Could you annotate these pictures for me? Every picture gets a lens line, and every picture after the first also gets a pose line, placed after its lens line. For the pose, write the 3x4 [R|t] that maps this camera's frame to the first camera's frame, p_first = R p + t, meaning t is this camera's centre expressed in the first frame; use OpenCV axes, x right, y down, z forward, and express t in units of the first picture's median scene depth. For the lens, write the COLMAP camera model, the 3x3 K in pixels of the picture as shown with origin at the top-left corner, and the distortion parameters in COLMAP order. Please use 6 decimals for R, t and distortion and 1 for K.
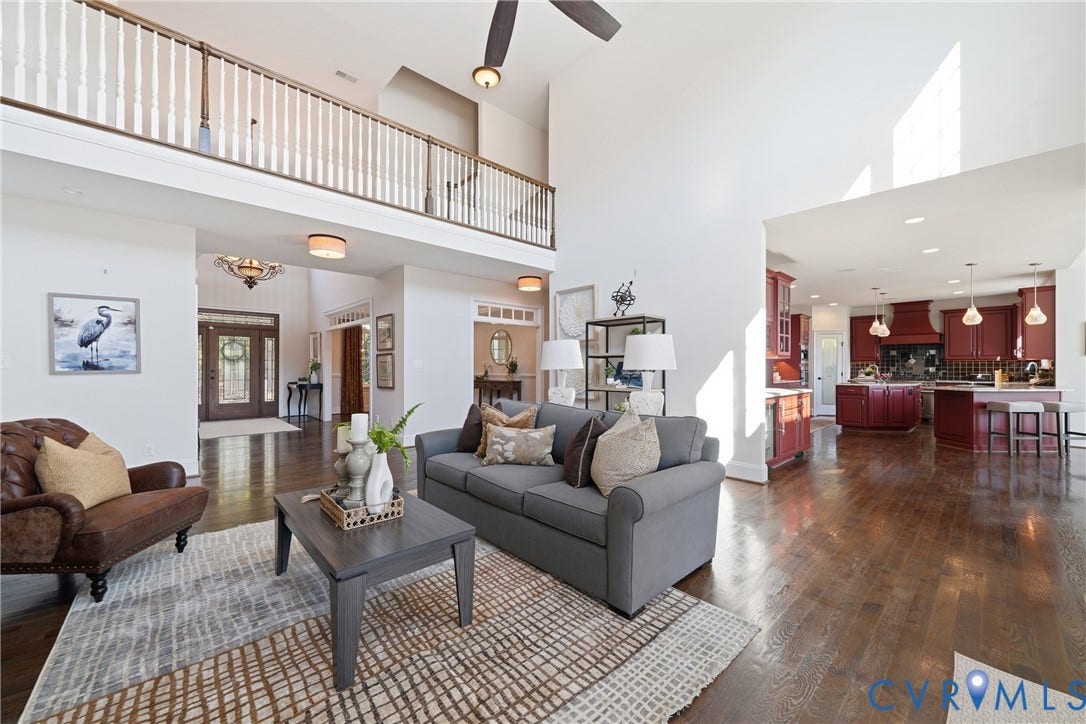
lens RADIAL K [[433.8, 0, 542.8], [0, 433.8, 365.1], [0, 0, 1]] dist [-0.002117, -0.000058]
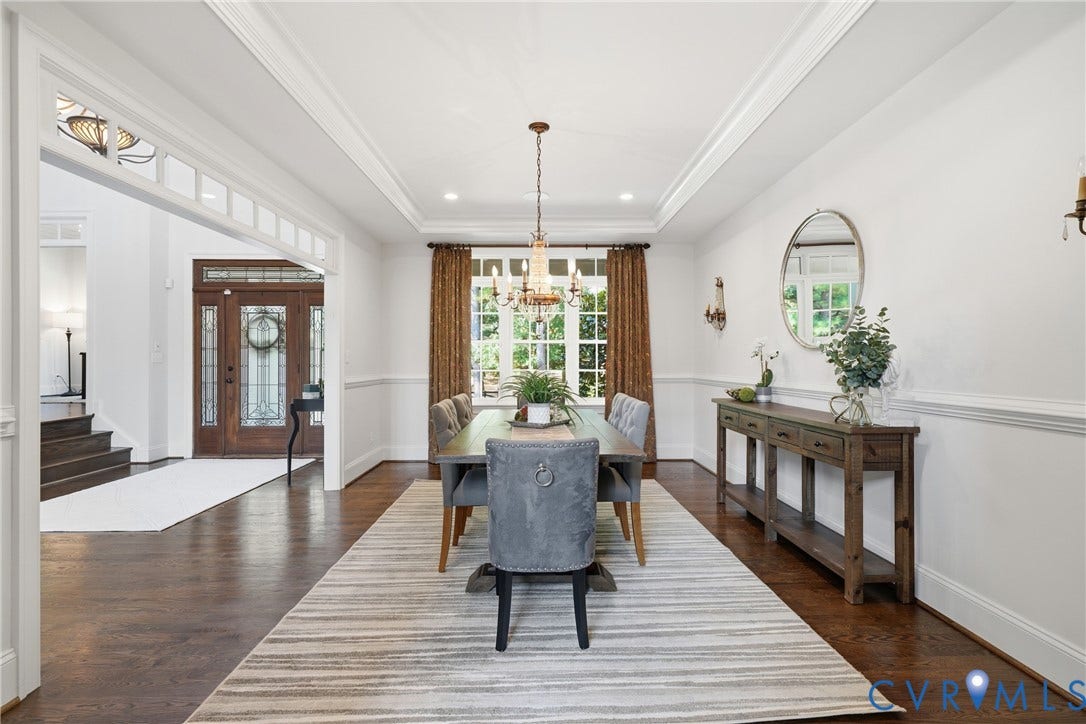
lens RADIAL K [[473.7, 0, 547.1], [0, 473.7, 359.5], [0, 0, 1]] dist [0.000668, 0.000029]
pose [[0.757965, -0.005338, -0.652274, -0.038197], [0.005363, 0.999984, -0.001952, 0.005727], [0.652273, -0.002019, 0.757981, 0.772938]]
